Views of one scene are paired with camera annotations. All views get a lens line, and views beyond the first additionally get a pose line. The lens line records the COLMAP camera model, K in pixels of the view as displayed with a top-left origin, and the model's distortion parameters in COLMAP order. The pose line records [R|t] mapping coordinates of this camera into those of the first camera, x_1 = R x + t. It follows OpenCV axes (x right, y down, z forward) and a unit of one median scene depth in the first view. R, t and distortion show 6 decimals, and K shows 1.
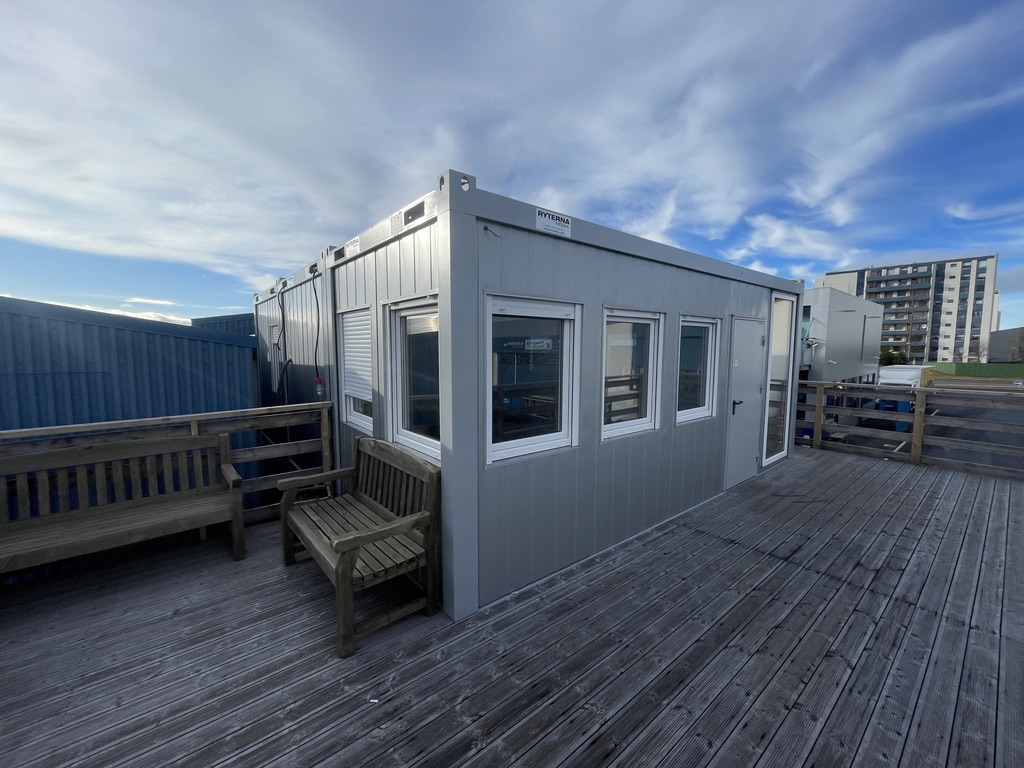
lens RADIAL K [[419.8, 0, 522.3], [0, 419.8, 383.0], [0, 0, 1]] dist [0.000552, -0.000194]
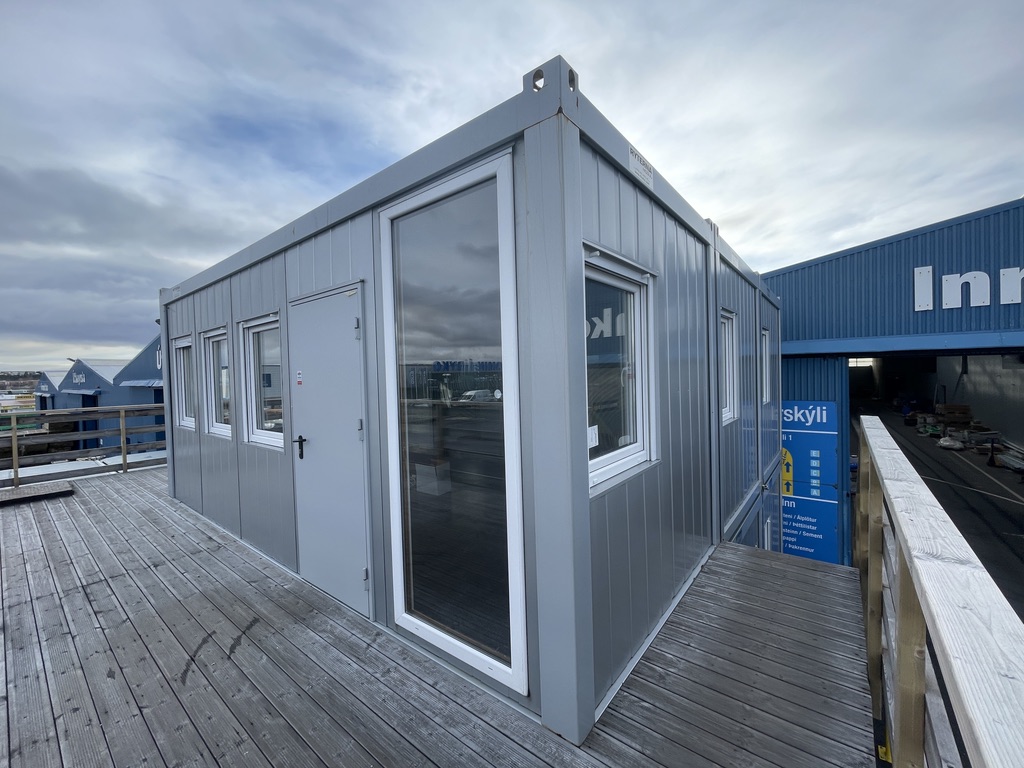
lens RADIAL K [[419.8, 0, 522.3], [0, 419.8, 383.0], [0, 0, 1]] dist [0.000552, -0.000194]
pose [[0.196350, 0.018741, -0.980355, 1.178631], [-0.064816, 0.997879, 0.006094, -0.066280], [0.978389, 0.062346, 0.197148, 1.190707]]
